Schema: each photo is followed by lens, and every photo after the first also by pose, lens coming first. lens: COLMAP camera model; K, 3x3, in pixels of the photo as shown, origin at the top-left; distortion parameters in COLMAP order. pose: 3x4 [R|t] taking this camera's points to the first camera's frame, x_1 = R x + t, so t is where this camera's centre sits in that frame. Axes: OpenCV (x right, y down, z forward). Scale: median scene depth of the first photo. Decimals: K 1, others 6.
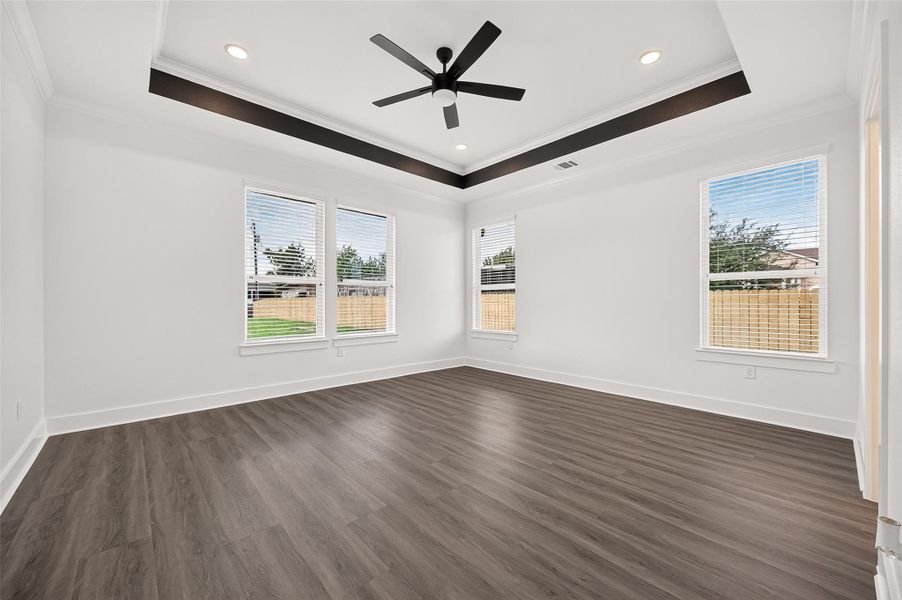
lens RADIAL K [[352.2, 0, 453.0], [0, 352.2, 301.4], [0, 0, 1]] dist [0.000241, 0.000024]
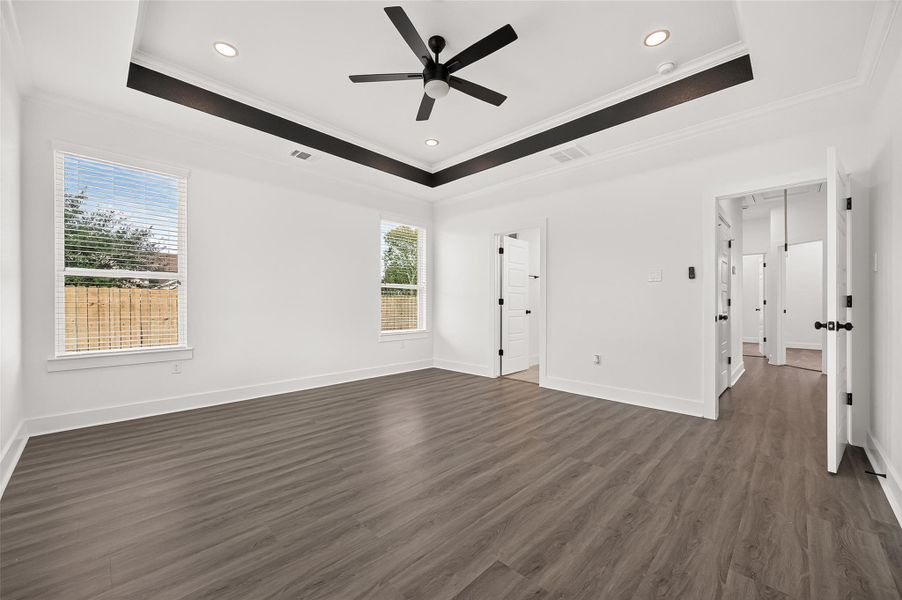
lens RADIAL K [[352.2, 0, 453.0], [0, 352.2, 301.4], [0, 0, 1]] dist [0.000241, 0.000024]
pose [[-0.053760, 0.002455, 0.998551, -0.958172], [-0.004611, 0.999986, -0.002707, 0.004019], [-0.998543, -0.004750, -0.053747, 0.982105]]
